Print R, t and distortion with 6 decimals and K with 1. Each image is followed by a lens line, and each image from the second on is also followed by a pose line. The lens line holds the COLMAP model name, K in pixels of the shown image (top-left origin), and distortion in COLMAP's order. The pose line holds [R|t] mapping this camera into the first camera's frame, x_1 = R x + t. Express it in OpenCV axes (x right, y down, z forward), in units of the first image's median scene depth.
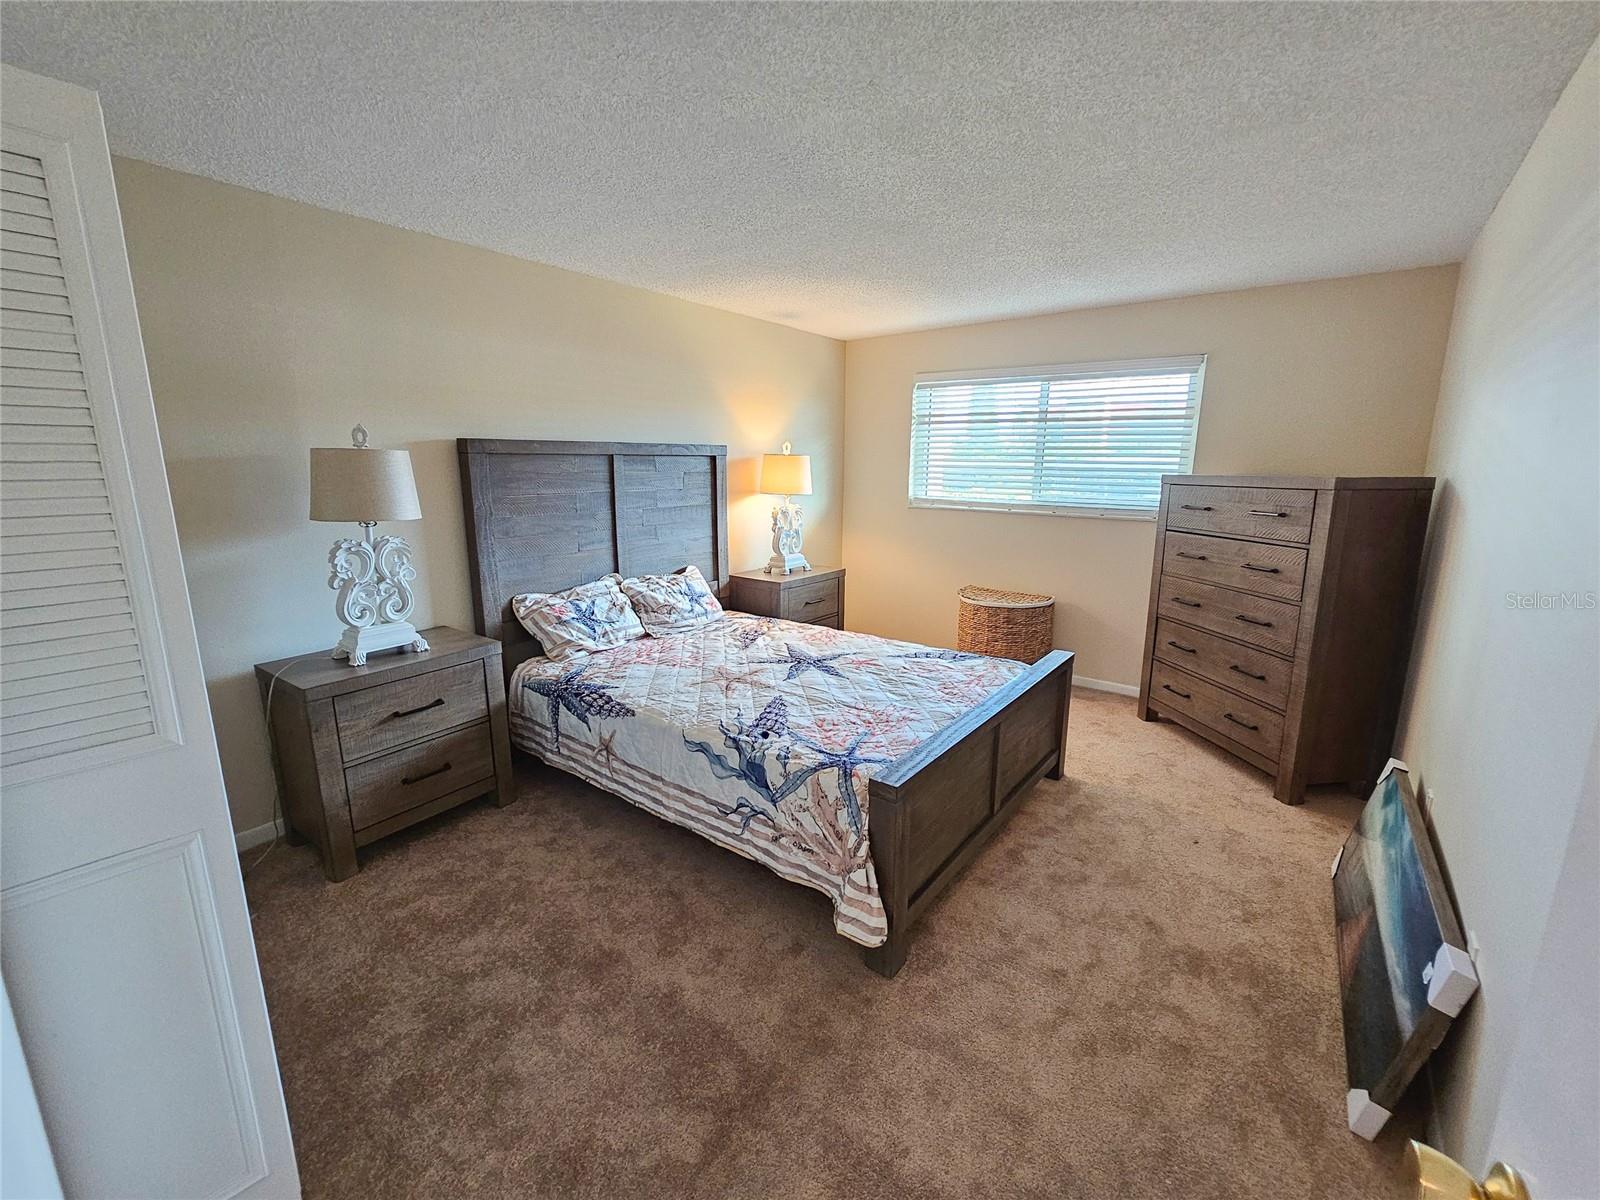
lens RADIAL K [[664.8, 0, 804.6], [0, 664.8, 597.8], [0, 0, 1]] dist [-0.002630, 0.001717]
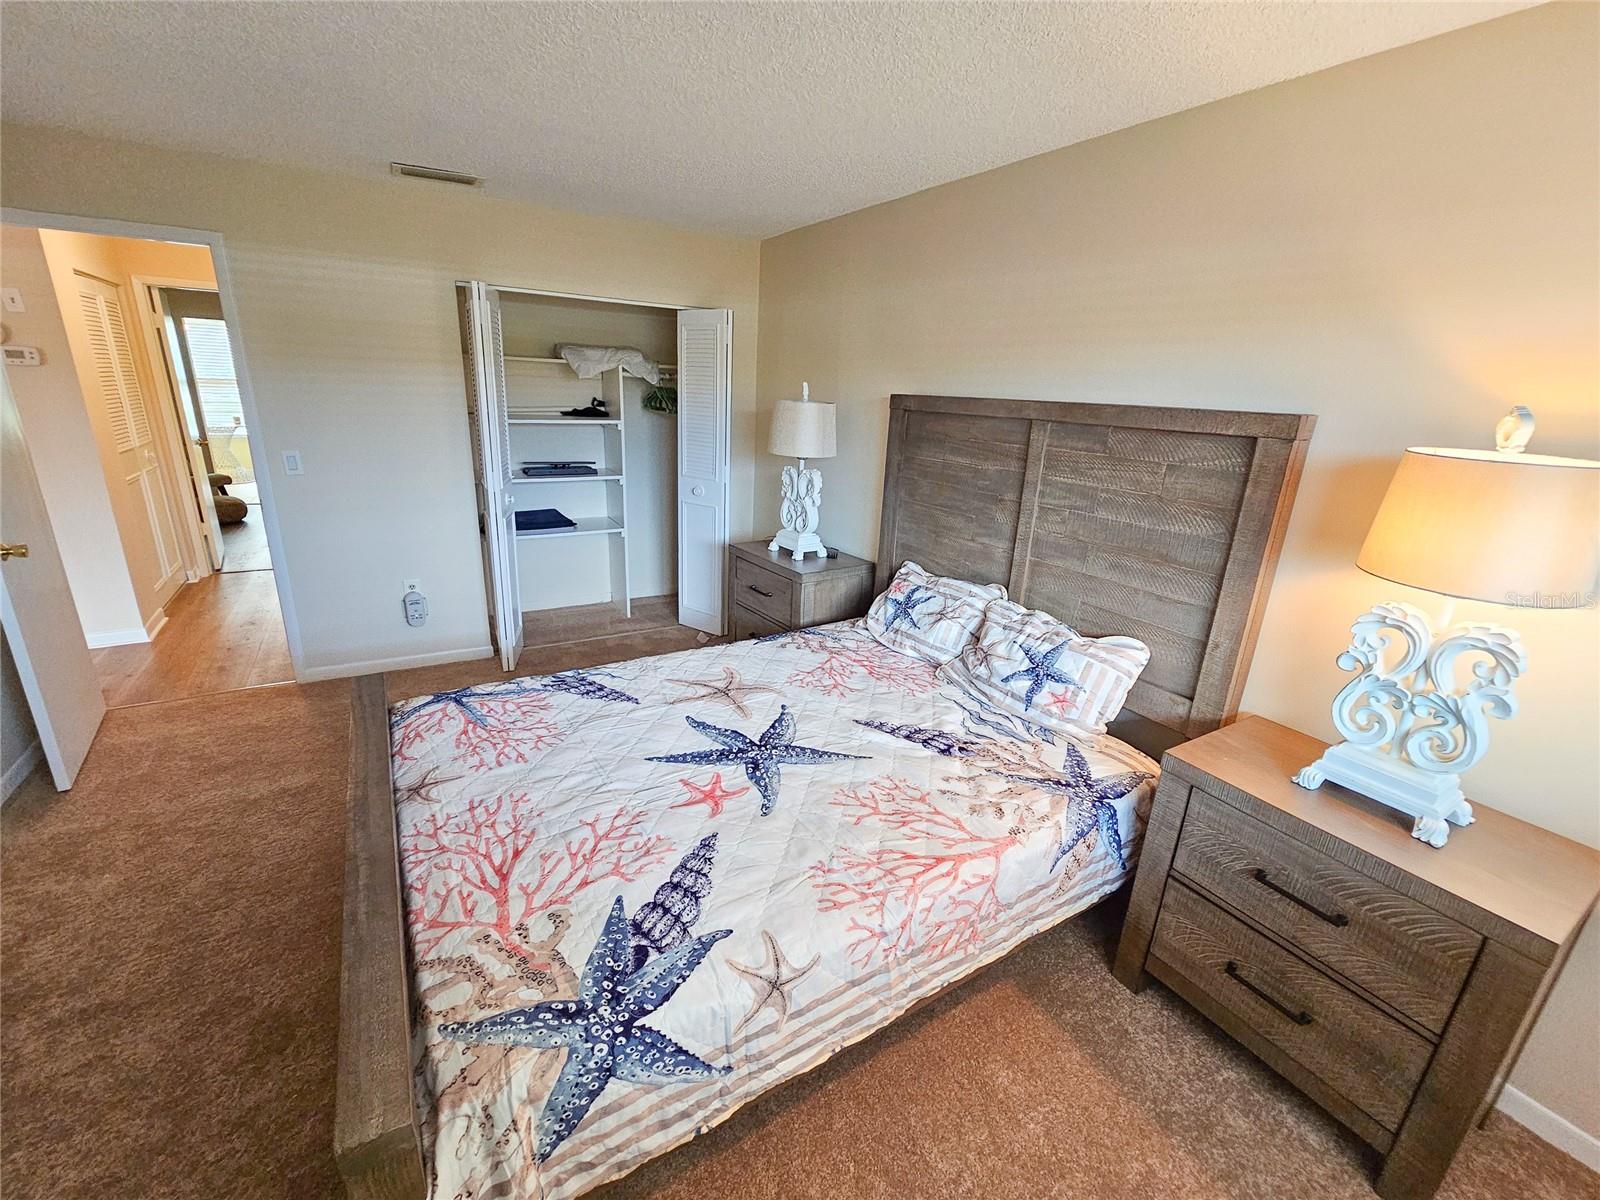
lens RADIAL K [[664.8, 0, 800.1], [0, 664.8, 599.5], [0, 0, 1]] dist [-0.002630, 0.001717]
pose [[-0.359579, 0.264456, -0.894856, 0.507534], [-0.231217, 0.903838, 0.360020, -0.267045], [0.904014, 0.336362, -0.263854, 1.143298]]
